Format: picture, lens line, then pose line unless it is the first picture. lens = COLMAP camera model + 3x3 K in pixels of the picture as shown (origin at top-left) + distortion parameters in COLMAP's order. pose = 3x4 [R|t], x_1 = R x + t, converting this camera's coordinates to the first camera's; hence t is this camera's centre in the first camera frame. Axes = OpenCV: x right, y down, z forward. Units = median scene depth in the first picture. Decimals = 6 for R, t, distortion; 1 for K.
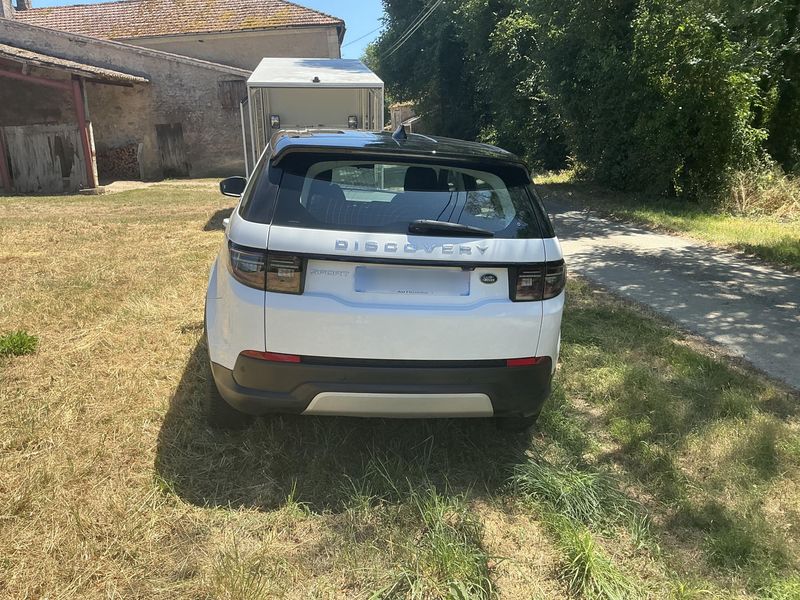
lens RADIAL K [[690.1, 0, 395.1], [0, 690.1, 298.0], [0, 0, 1]] dist [0.014321, -0.044220]
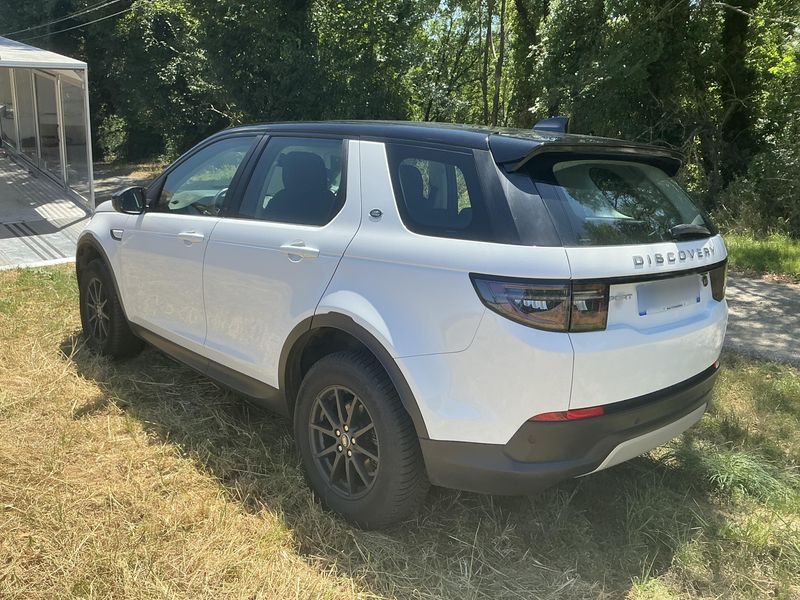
lens RADIAL K [[690.1, 0, 398.3], [0, 690.1, 303.1], [0, 0, 1]] dist [0.014321, -0.044220]
pose [[0.818832, -0.140483, 0.556578, -0.761058], [0.130903, 0.989742, 0.057233, -0.110176], [-0.558909, 0.025994, 0.828822, 0.467821]]
